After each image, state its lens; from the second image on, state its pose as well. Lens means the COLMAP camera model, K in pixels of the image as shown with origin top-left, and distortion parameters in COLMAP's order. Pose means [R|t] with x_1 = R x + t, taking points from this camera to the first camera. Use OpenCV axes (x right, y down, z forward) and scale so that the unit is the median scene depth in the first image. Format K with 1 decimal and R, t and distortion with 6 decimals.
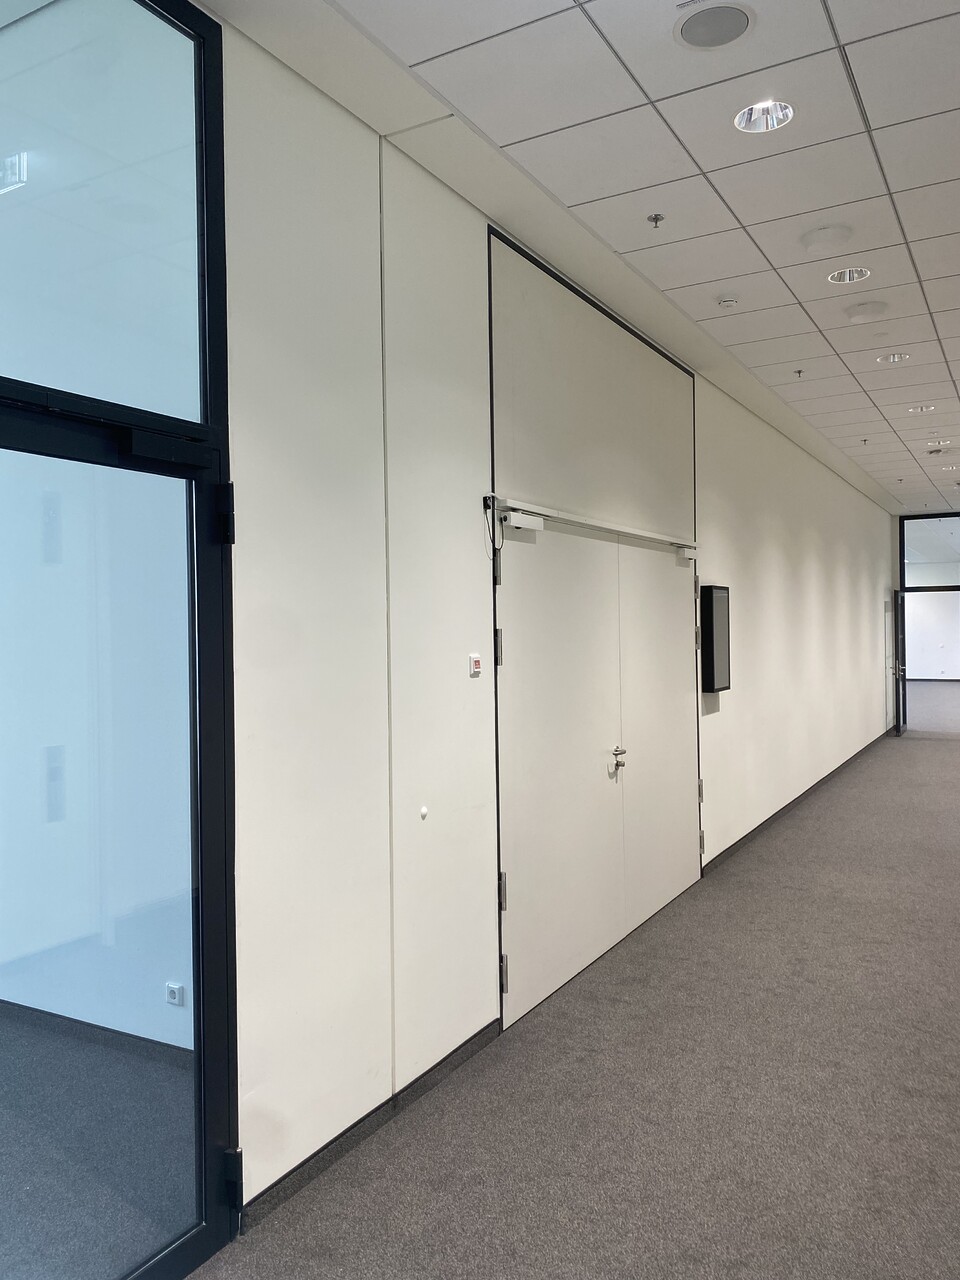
lens RADIAL K [[986.5, 0, 480.0], [0, 986.5, 640.0], [0, 0, 1]] dist [0.079648, 0.001142]
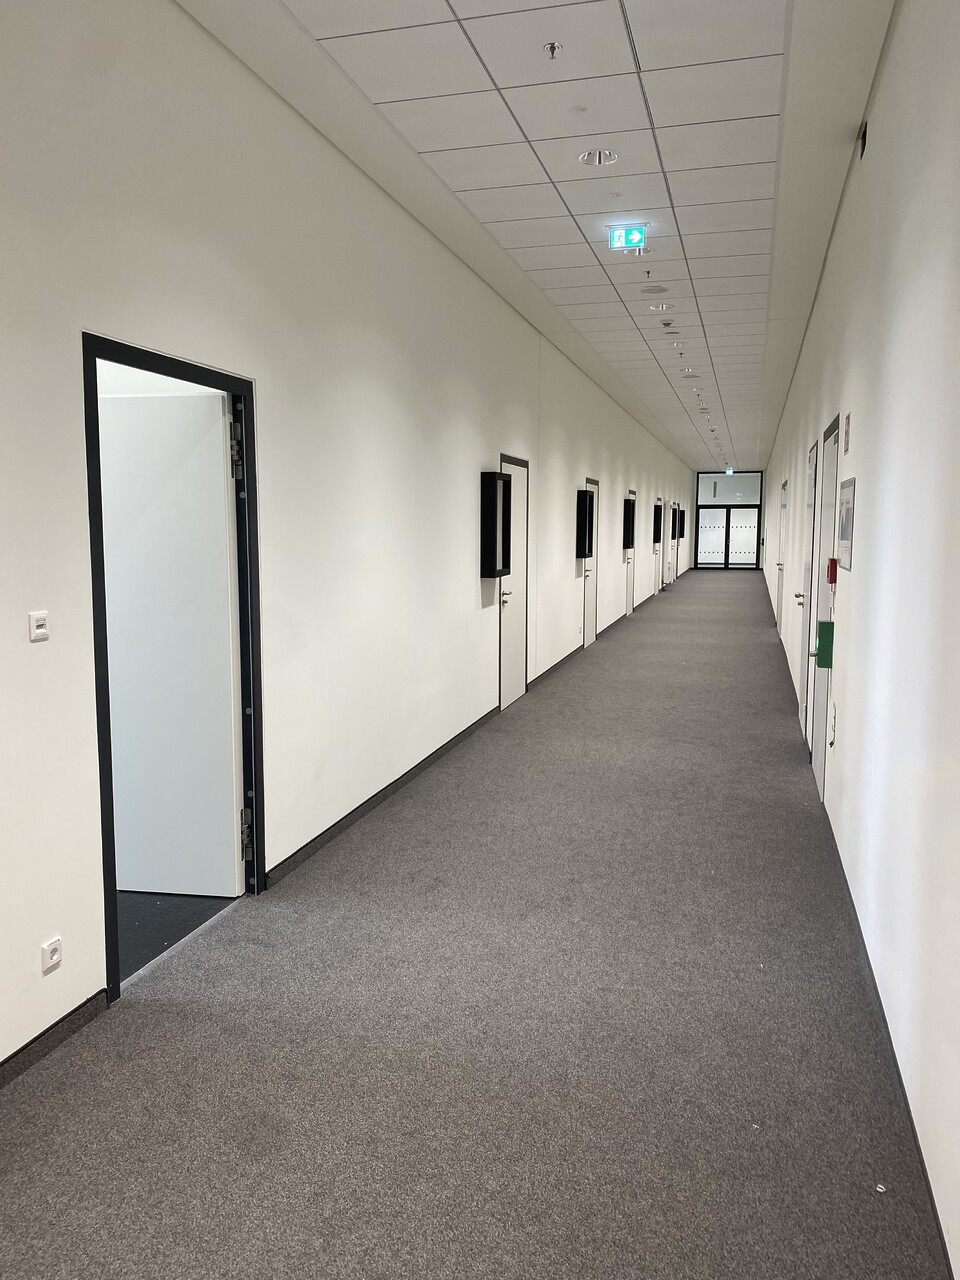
lens RADIAL K [[986.5, 0, 480.0], [0, 986.5, 640.0], [0, 0, 1]] dist [0.079648, 0.001142]
pose [[0.967847, 0.013679, 0.251167, -0.205595], [-0.042844, 0.992894, 0.111019, 0.008142], [-0.247863, -0.118210, 0.961556, -0.359387]]
